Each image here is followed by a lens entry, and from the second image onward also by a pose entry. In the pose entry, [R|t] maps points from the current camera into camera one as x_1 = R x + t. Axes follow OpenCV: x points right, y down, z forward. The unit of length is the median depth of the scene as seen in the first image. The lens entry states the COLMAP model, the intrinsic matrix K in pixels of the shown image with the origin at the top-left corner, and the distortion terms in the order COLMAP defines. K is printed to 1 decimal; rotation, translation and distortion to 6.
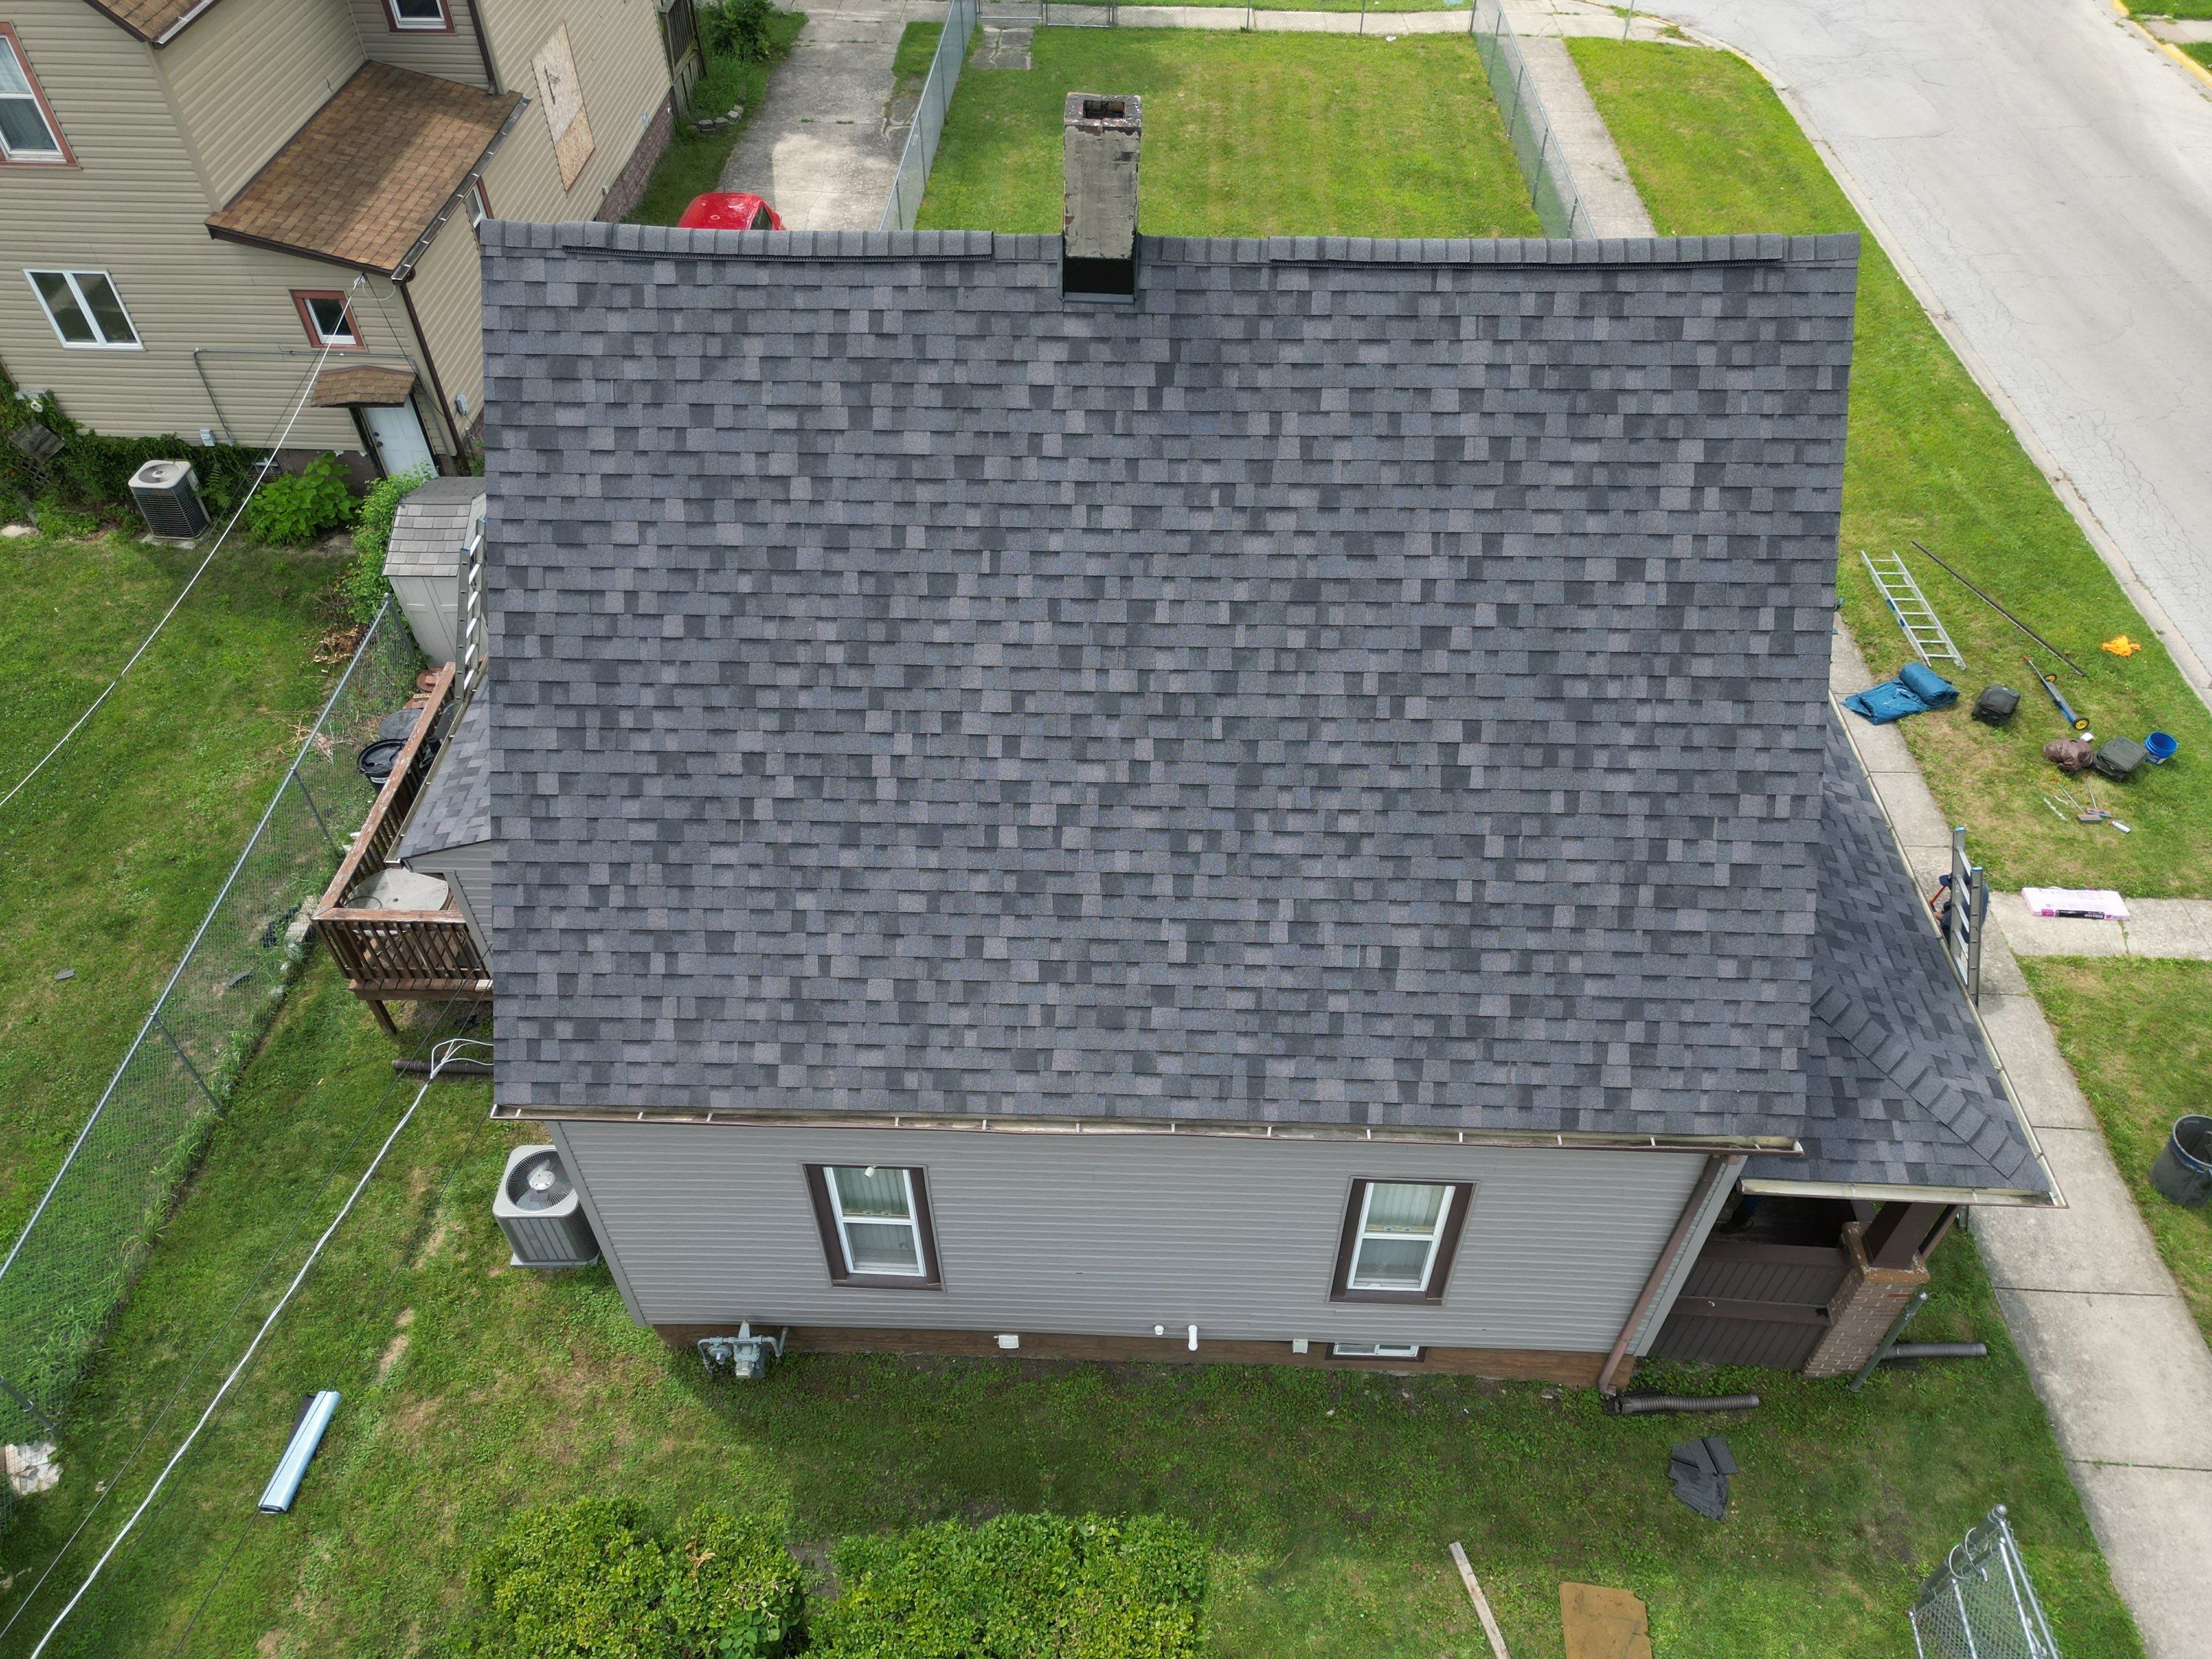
lens RADIAL K [[1548.7, 0, 1103.3], [0, 1548.7, 836.4], [0, 0, 1]] dist [0.046807, -0.019886]
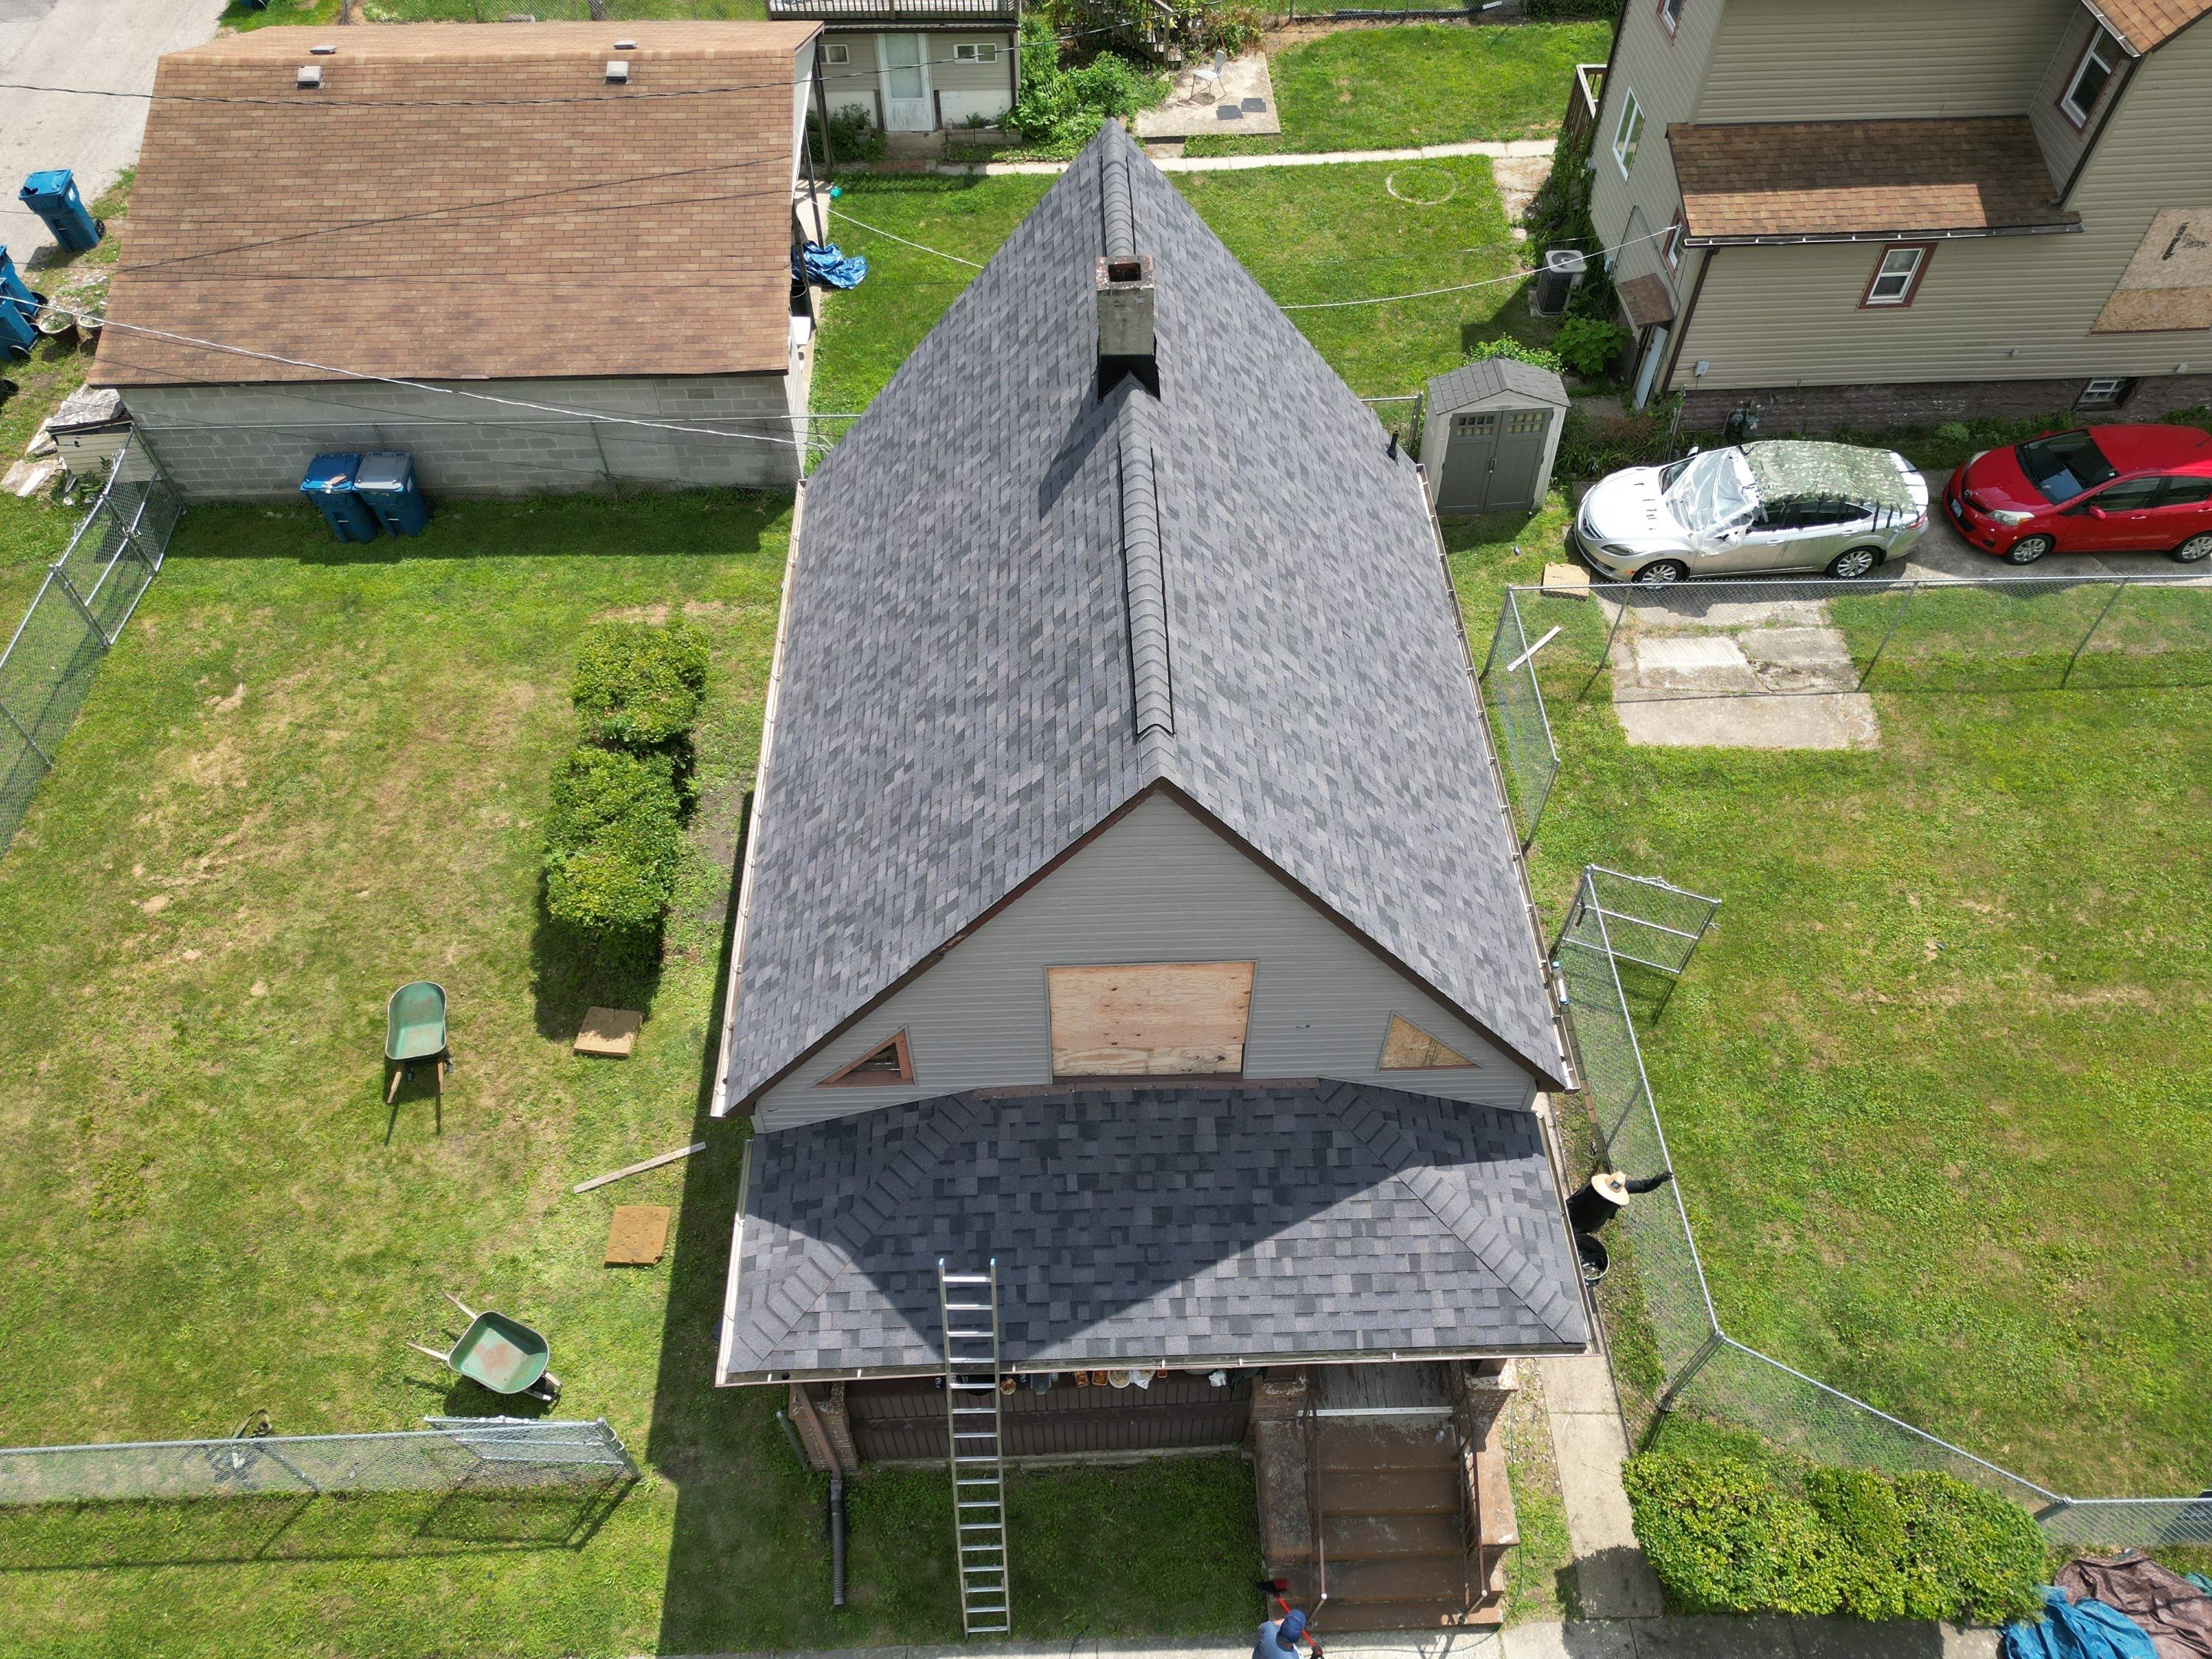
lens RADIAL K [[1548.7, 0, 1122.8], [0, 1548.7, 818.0], [0, 0, 1]] dist [0.046807, -0.019886]
pose [[0.073795, 0.777601, -0.624412, 1.113545], [-0.715473, 0.477455, 0.510034, -0.853204], [0.694732, 0.409112, 0.591587, 0.358093]]
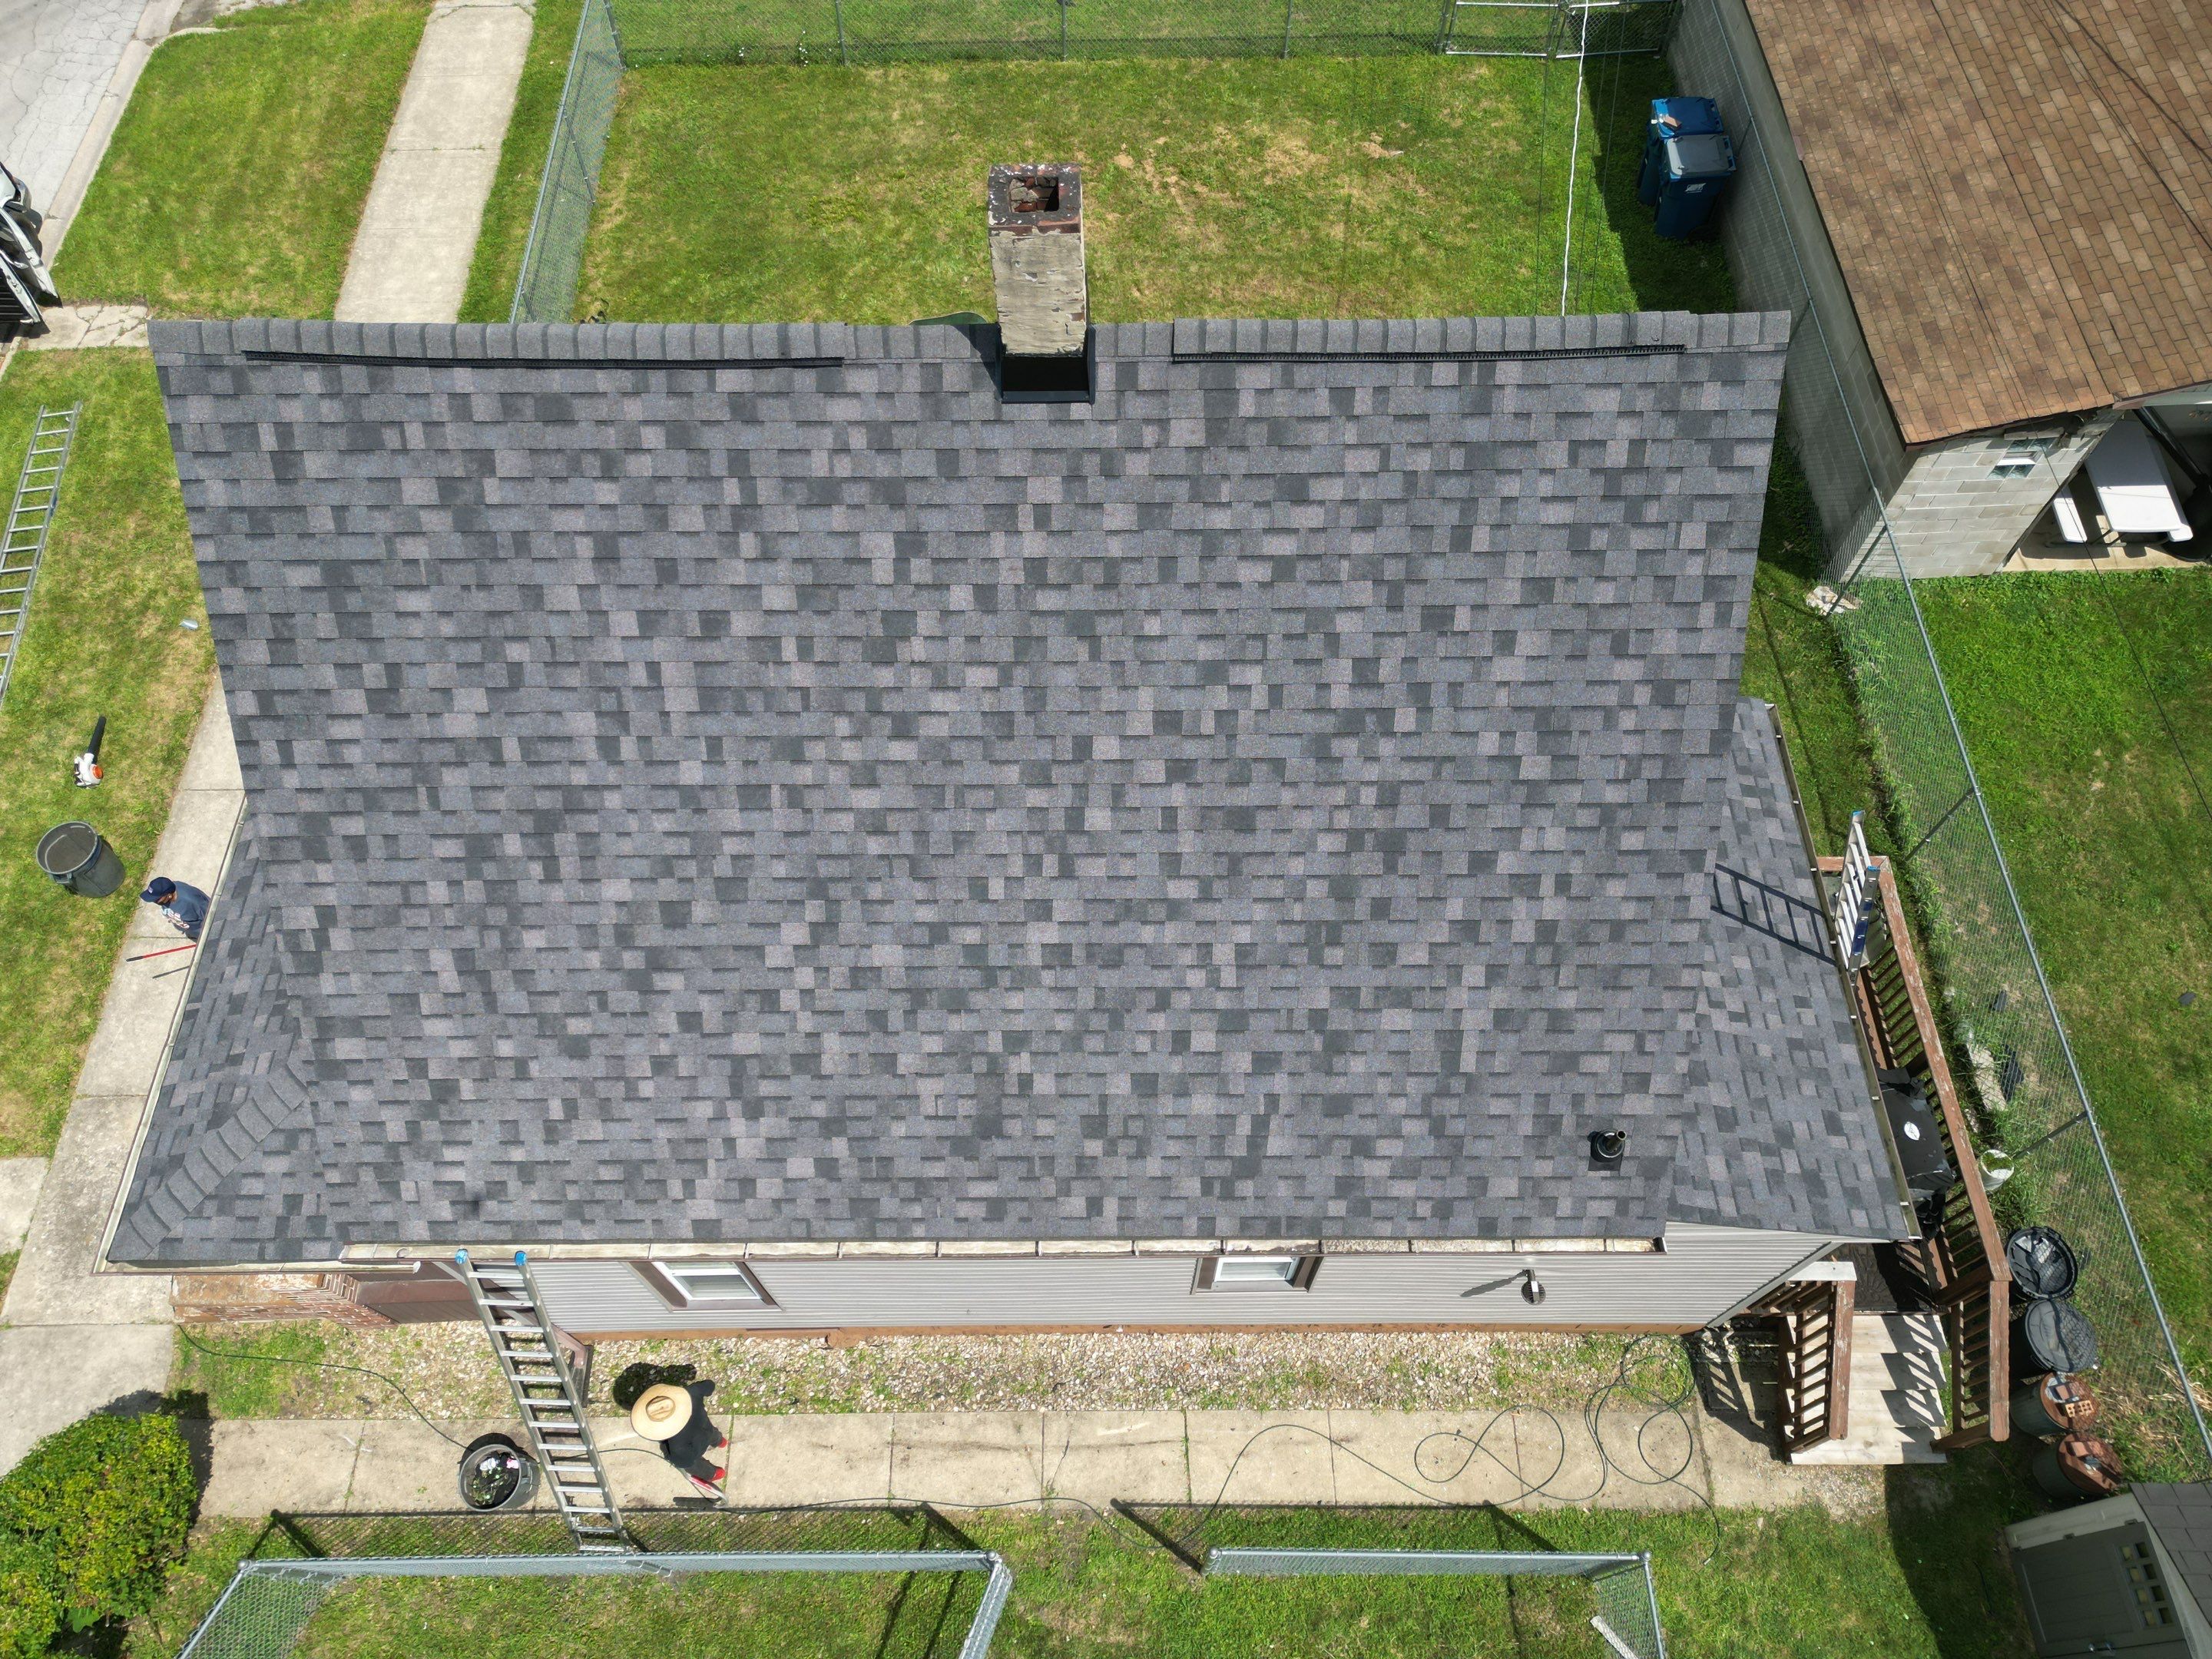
lens RADIAL K [[1548.7, 0, 1110.0], [0, 1548.7, 842.7], [0, 0, 1]] dist [0.046807, -0.019886]
pose [[-0.999177, 0.037710, -0.014914, -0.013444], [-0.024908, -0.280486, 0.959535, -1.239632], [0.032001, 0.959117, 0.281194, 1.007158]]
